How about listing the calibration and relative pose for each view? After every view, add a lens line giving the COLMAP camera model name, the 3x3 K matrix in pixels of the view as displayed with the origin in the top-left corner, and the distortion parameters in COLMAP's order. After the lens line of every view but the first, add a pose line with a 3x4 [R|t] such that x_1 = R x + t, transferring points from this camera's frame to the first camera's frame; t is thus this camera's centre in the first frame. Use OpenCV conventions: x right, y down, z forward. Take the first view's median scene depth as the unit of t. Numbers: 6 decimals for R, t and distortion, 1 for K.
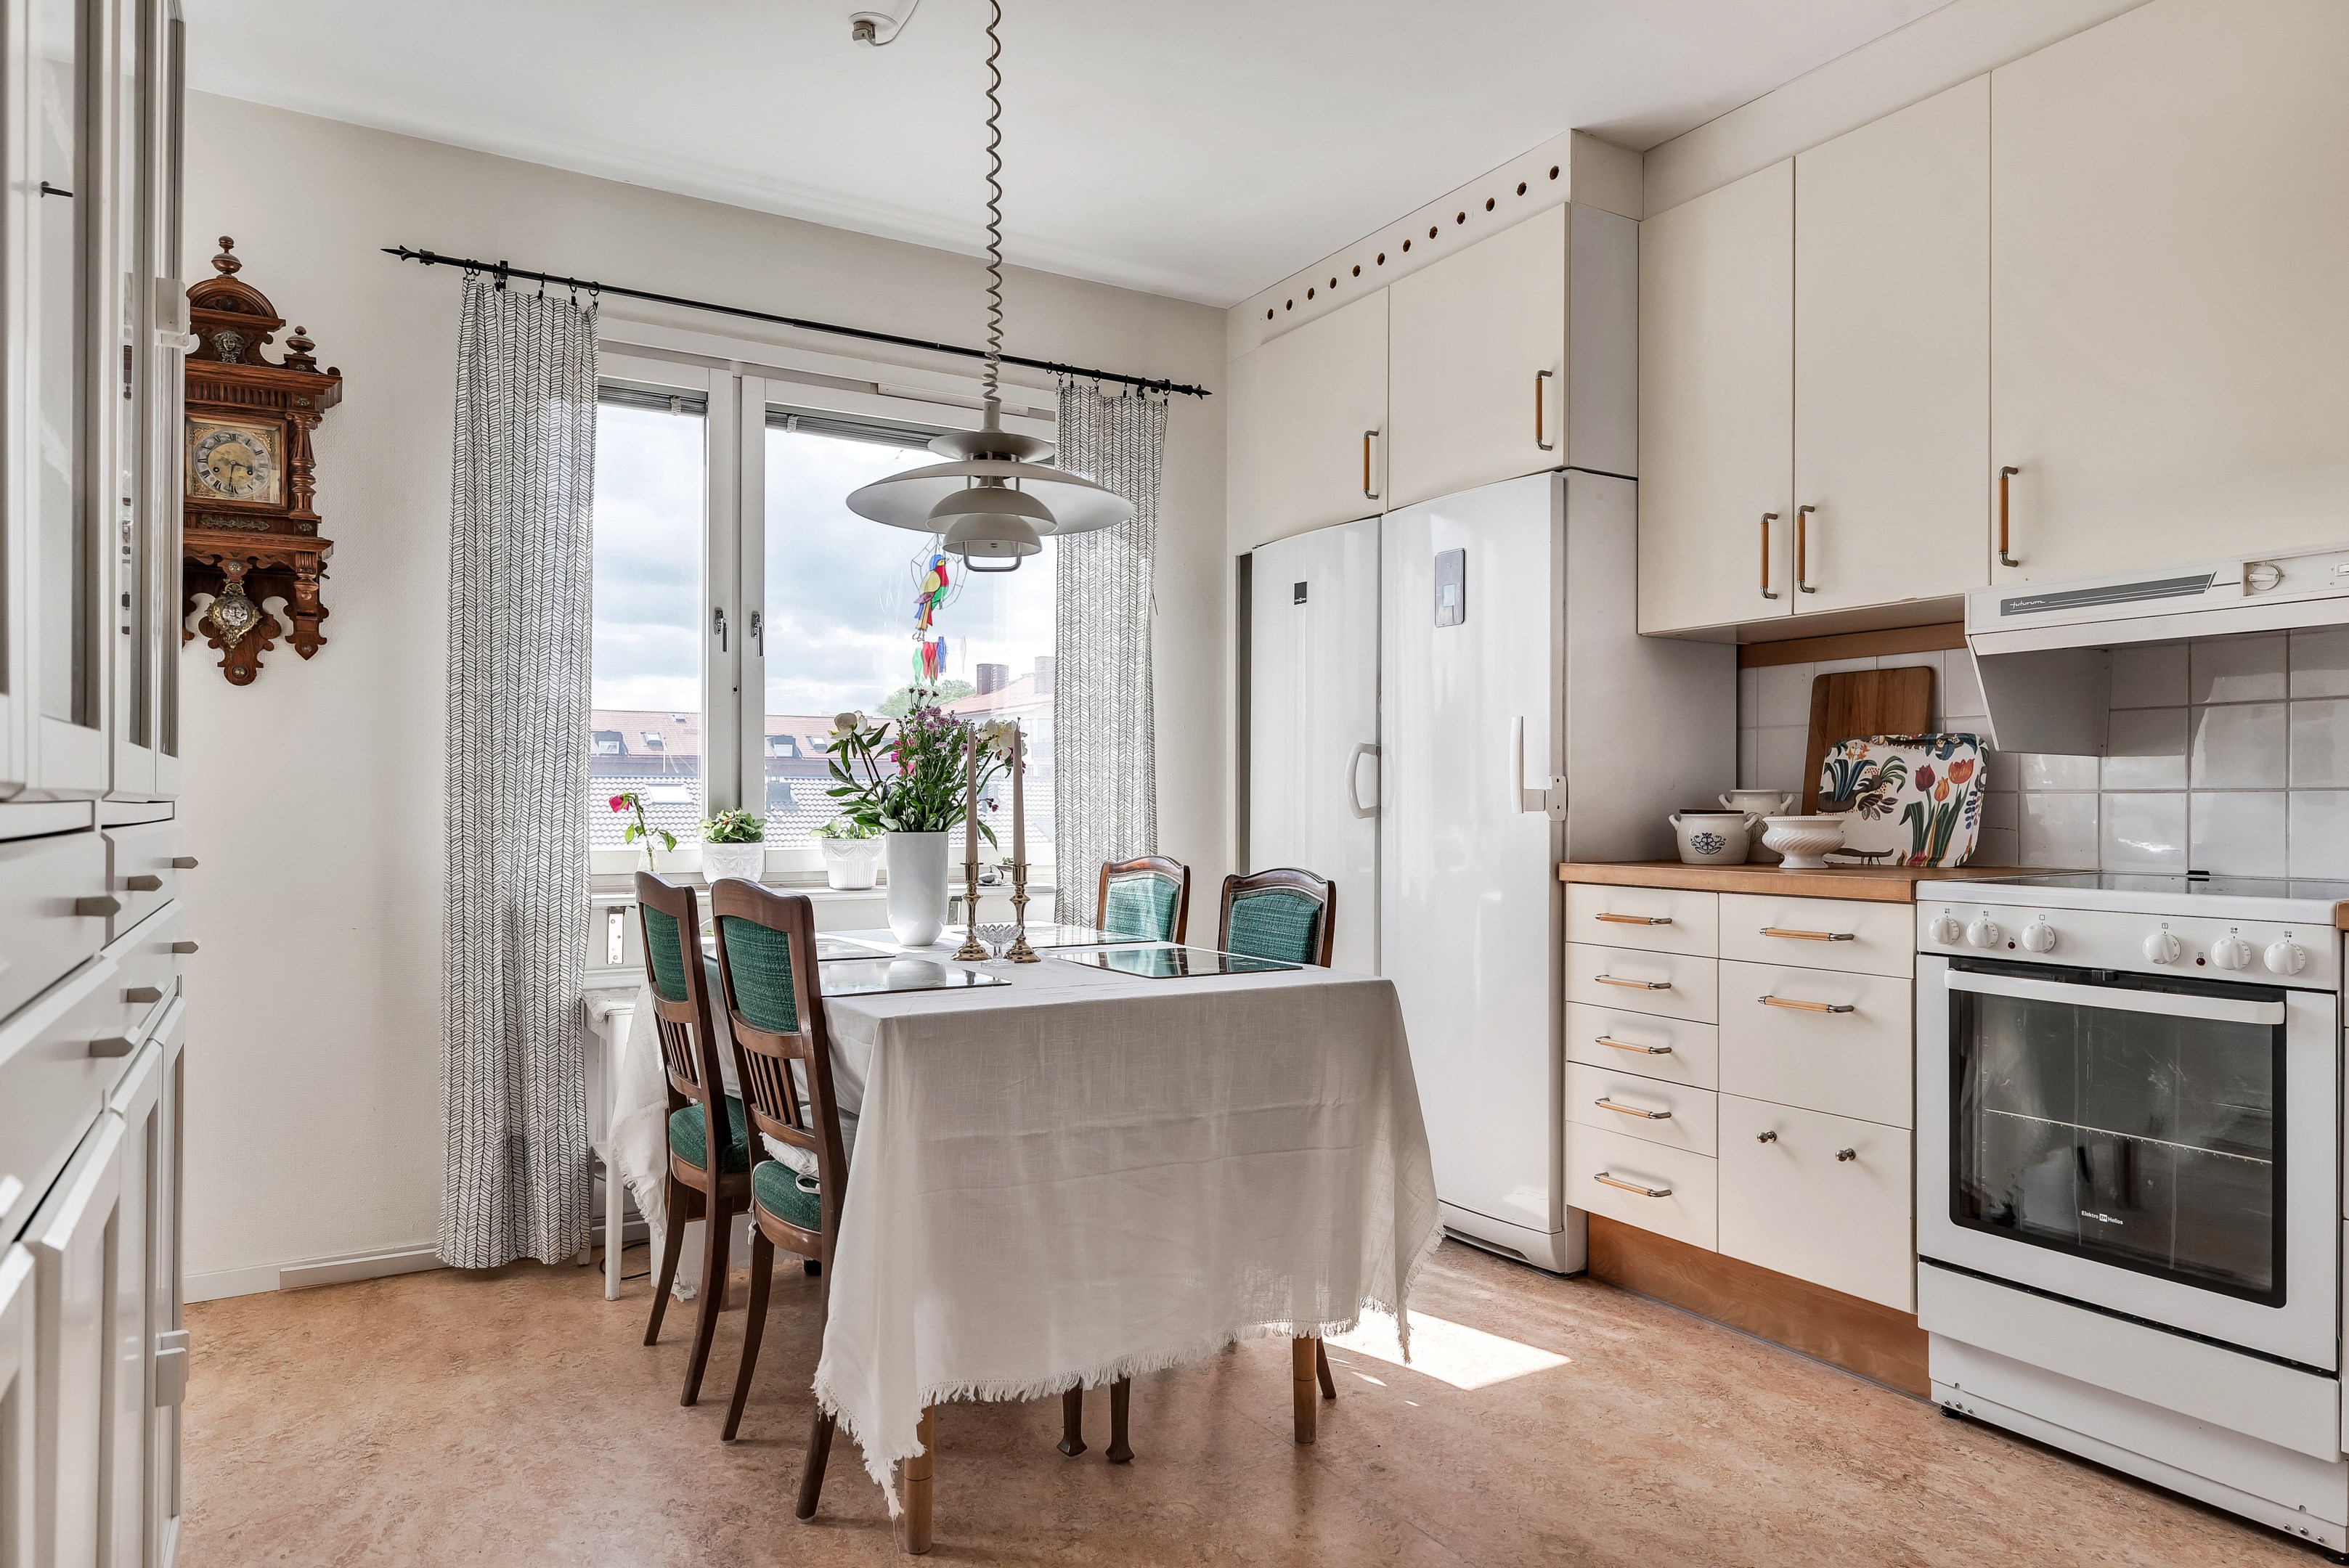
lens RADIAL K [[1457.1, 0, 1201.7], [0, 1457.1, 797.0], [0, 0, 1]] dist [0.001328, 0.000336]
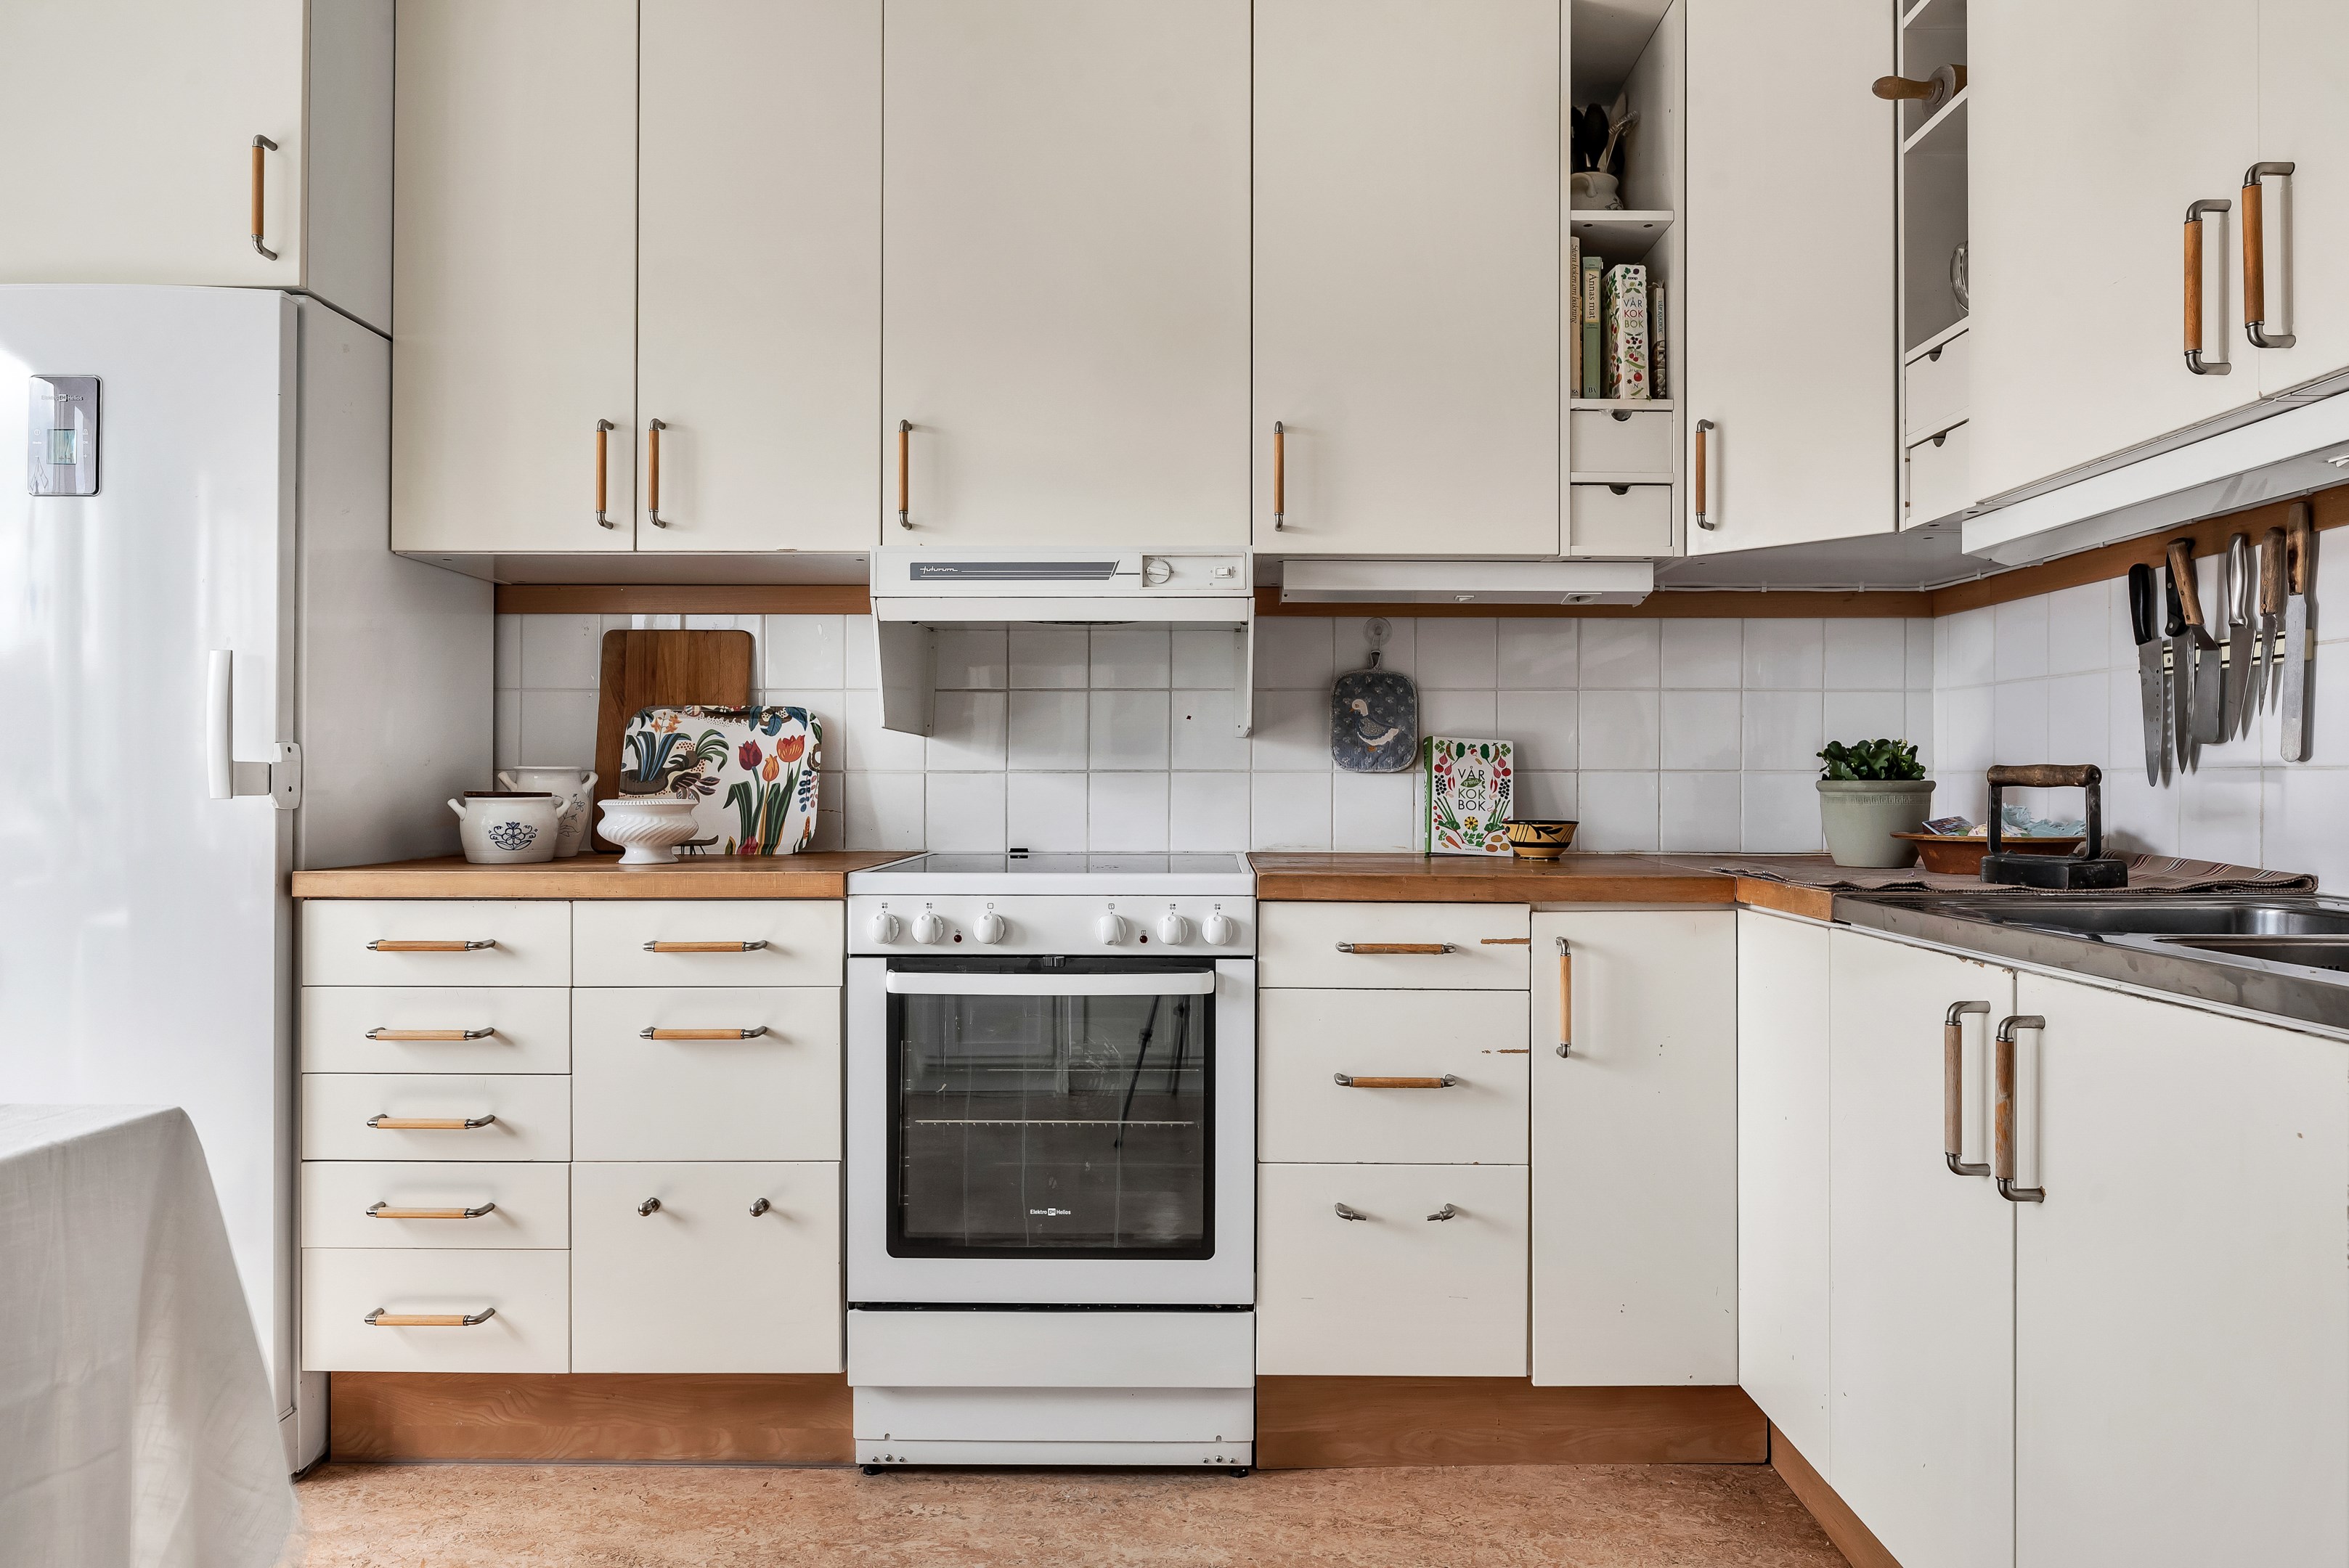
lens RADIAL K [[1408.0, 0, 1202.3], [0, 1408.0, 783.5], [0, 0, 1]] dist [-0.004269, -0.000424]
pose [[0.529779, -0.000733, 0.848135, -0.090836], [-0.003951, 0.999987, 0.003332, 0.000336], [-0.848127, -0.005117, 0.529769, 0.315373]]
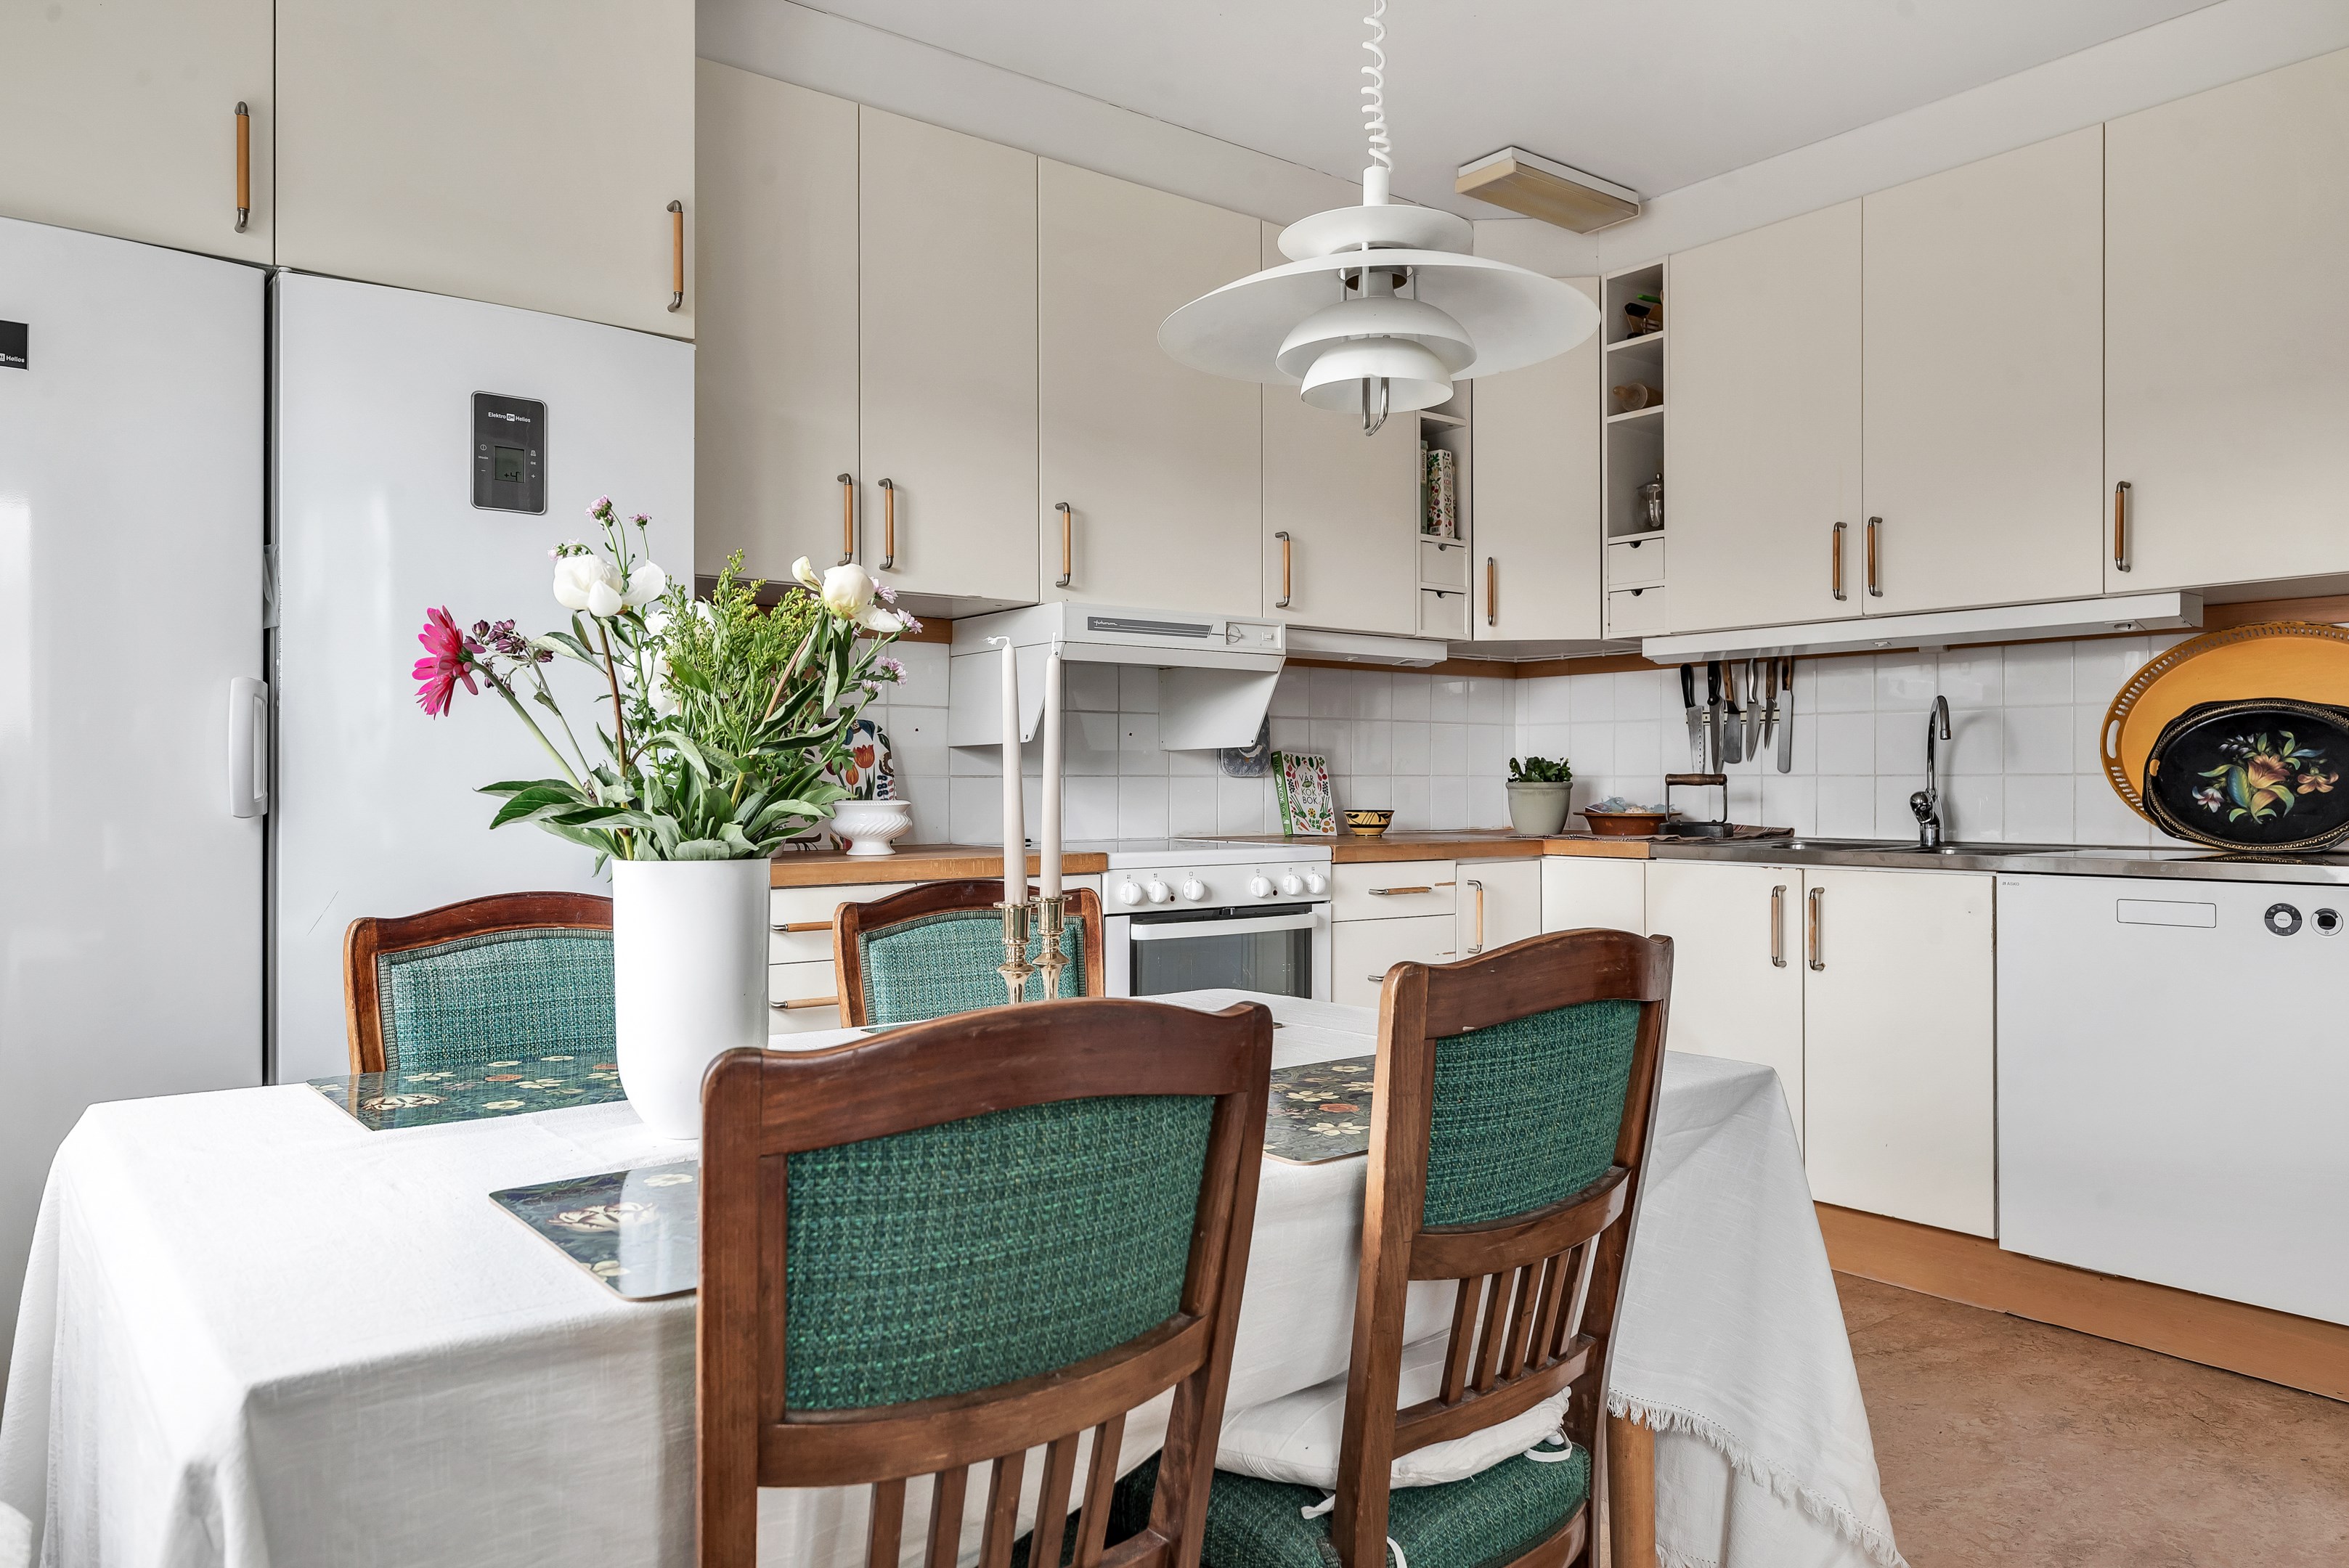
lens RADIAL K [[1614.1, 0, 1207.9], [0, 1614.1, 793.9], [0, 0, 1]] dist [0.002401, 0.002804]
pose [[-0.119708, -0.007200, 0.992783, -0.659928], [-0.002055, 0.999973, 0.007004, 0.000741], [-0.992807, -0.001202, -0.119719, 0.897658]]
